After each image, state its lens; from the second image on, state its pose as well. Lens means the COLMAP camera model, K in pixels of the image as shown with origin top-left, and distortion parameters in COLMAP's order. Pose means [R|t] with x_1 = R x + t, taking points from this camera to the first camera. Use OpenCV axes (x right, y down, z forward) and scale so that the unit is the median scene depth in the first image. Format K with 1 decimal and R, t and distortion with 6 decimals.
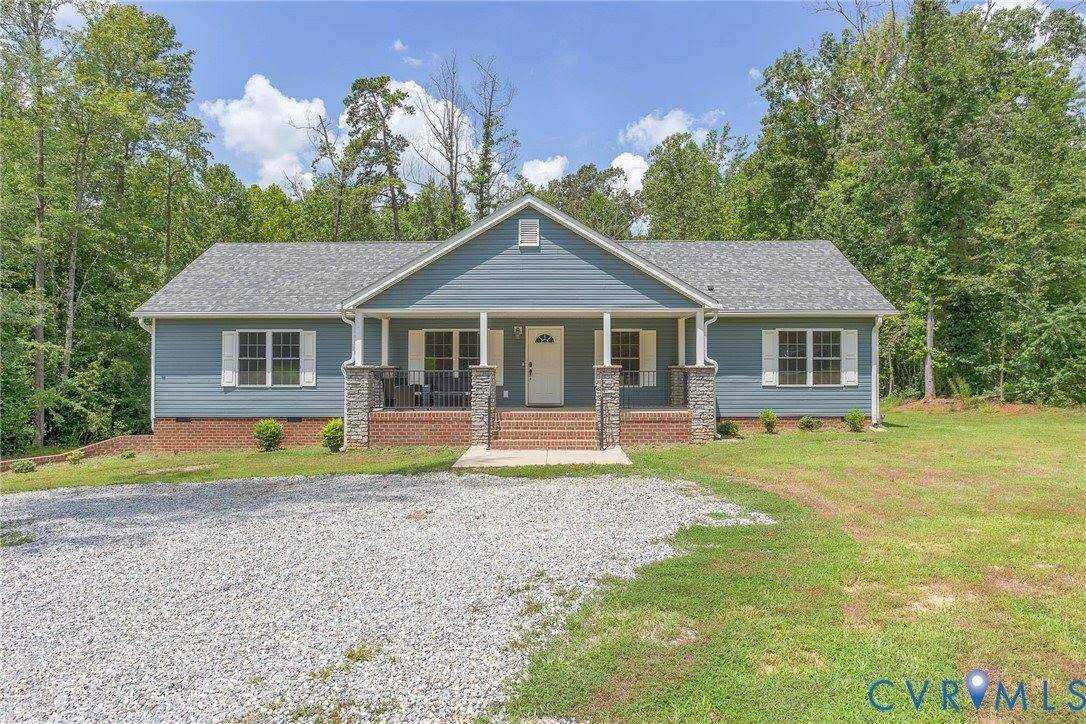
lens RADIAL K [[694.9, 0, 552.6], [0, 694.9, 366.4], [0, 0, 1]] dist [-0.000706, 0.000694]
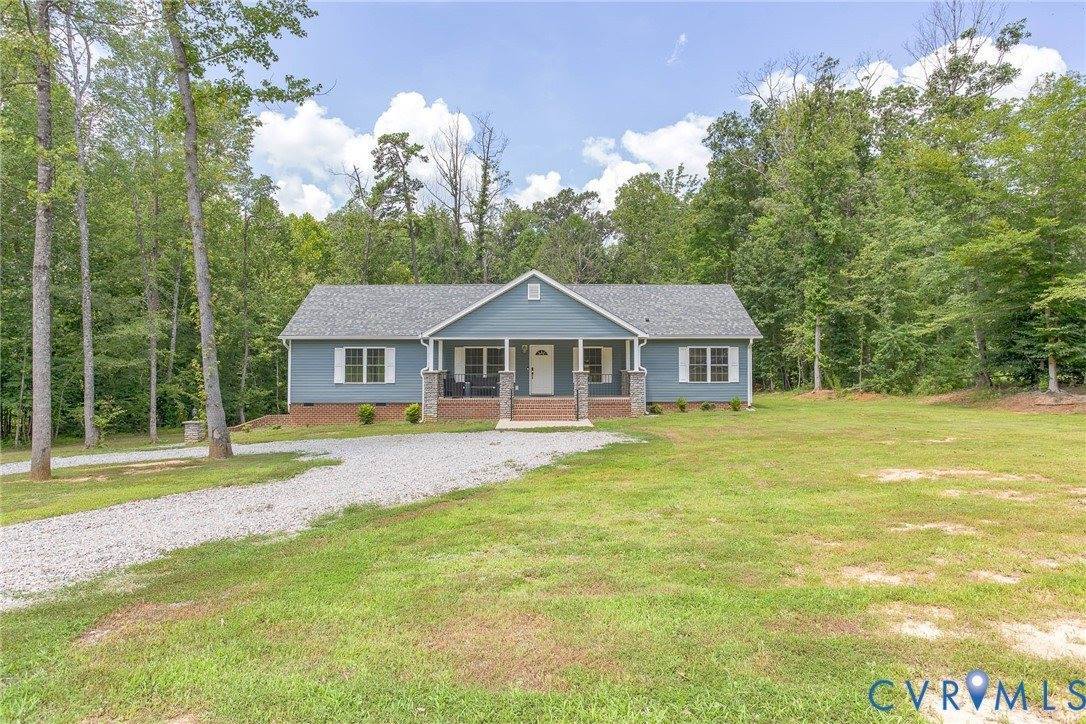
lens RADIAL K [[637.0, 0, 543.0], [0, 637.0, 362.0], [0, 0, 1]] dist [-0.003677, -0.000374]
pose [[0.999899, -0.001034, 0.014142, -0.027737], [0.000993, 0.999995, 0.002874, -0.022498], [-0.014145, -0.002860, 0.999896, -0.432747]]
